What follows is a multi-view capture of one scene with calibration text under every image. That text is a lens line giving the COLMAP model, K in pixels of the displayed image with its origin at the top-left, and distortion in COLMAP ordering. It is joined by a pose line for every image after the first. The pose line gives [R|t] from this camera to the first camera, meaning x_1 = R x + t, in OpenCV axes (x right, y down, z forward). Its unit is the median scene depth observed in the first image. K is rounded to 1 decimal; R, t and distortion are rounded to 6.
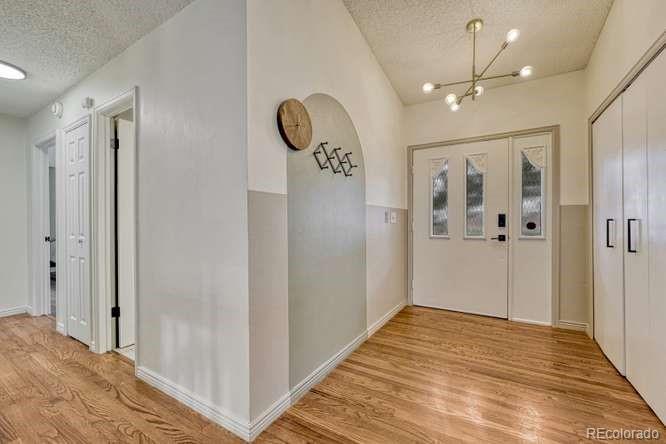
lens RADIAL K [[284.7, 0, 339.6], [0, 284.7, 224.1], [0, 0, 1]] dist [-0.010415, 0.001281]
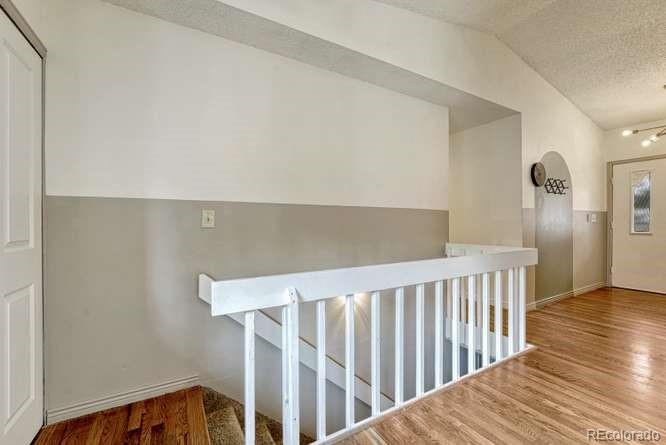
lens RADIAL K [[284.7, 0, 335.7], [0, 284.7, 226.4], [0, 0, 1]] dist [-0.010415, 0.001281]
pose [[0.870904, 0.004280, -0.491434, -0.240057], [-0.001280, 0.999978, 0.006440, 0.010861], [0.491451, -0.004980, 0.870891, -0.853991]]
